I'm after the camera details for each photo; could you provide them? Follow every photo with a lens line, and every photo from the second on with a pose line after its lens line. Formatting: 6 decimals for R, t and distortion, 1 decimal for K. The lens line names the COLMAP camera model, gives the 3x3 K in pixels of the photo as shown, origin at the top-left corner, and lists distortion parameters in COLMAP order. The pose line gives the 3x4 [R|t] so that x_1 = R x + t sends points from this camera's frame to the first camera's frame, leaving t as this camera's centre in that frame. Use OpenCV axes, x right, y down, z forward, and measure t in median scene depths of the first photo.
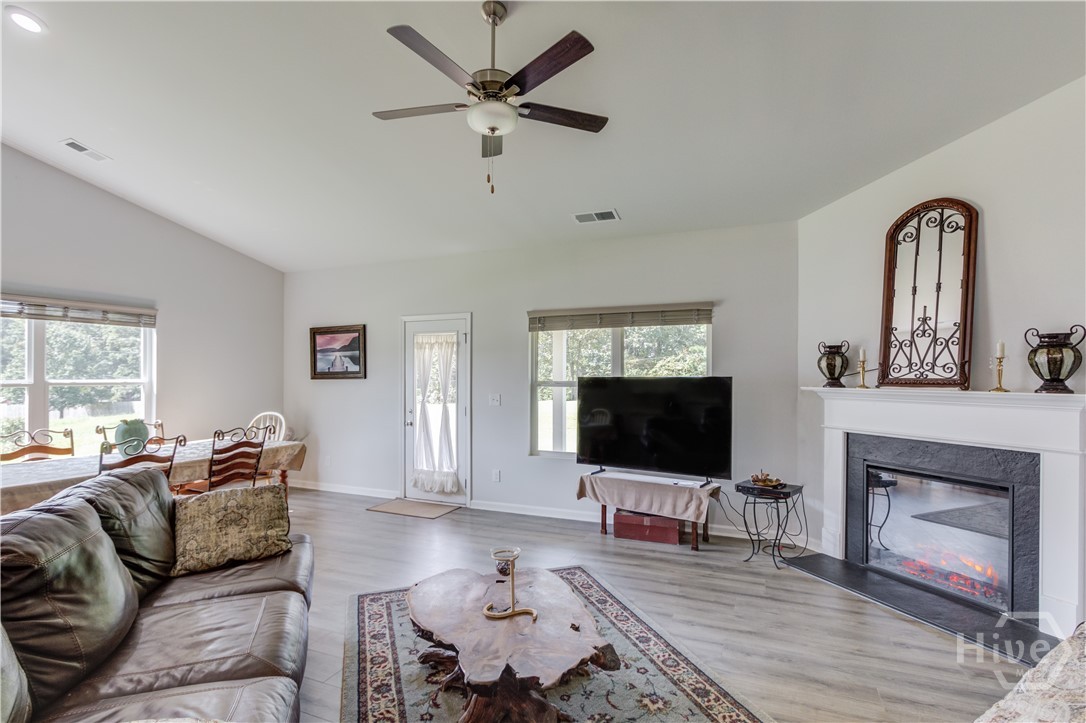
lens RADIAL K [[520.8, 0, 546.2], [0, 520.8, 379.0], [0, 0, 1]] dist [-0.015193, 0.007960]
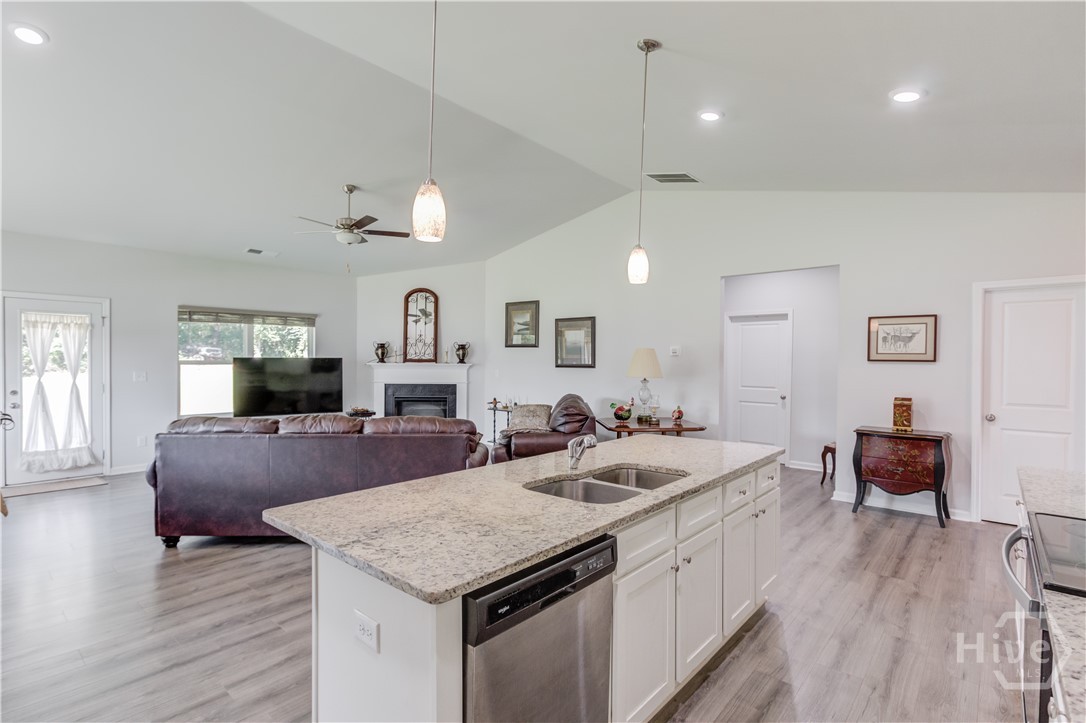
lens RADIAL K [[520.8, 0, 539.6], [0, 520.8, 363.6], [0, 0, 1]] dist [-0.015193, 0.007960]
pose [[0.318188, -0.005981, 0.948009, -1.116761], [-0.000534, 0.999979, 0.006488, 0.004068], [-0.948027, -0.002571, 0.318178, -0.264028]]
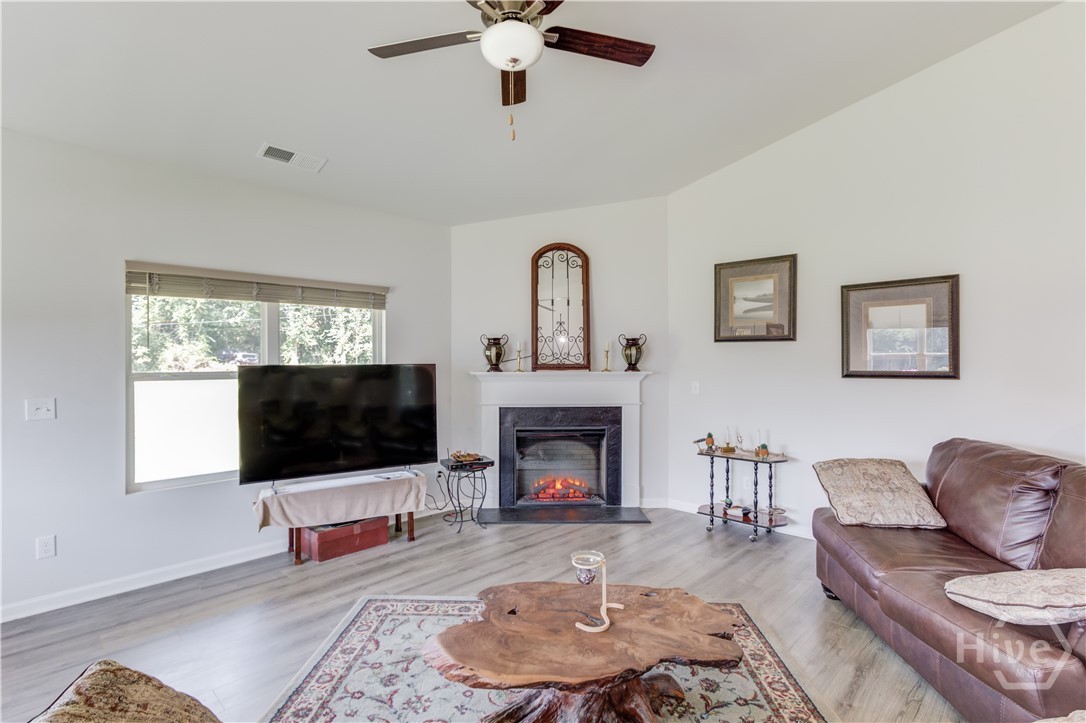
lens RADIAL K [[520.8, 0, 540.0], [0, 520.8, 365.6], [0, 0, 1]] dist [-0.015193, 0.007960]
pose [[0.371531, -0.009044, 0.928377, -0.497299], [0.010382, 0.999931, 0.005587, -0.003695], [-0.928363, 0.007563, 0.371599, 0.384082]]
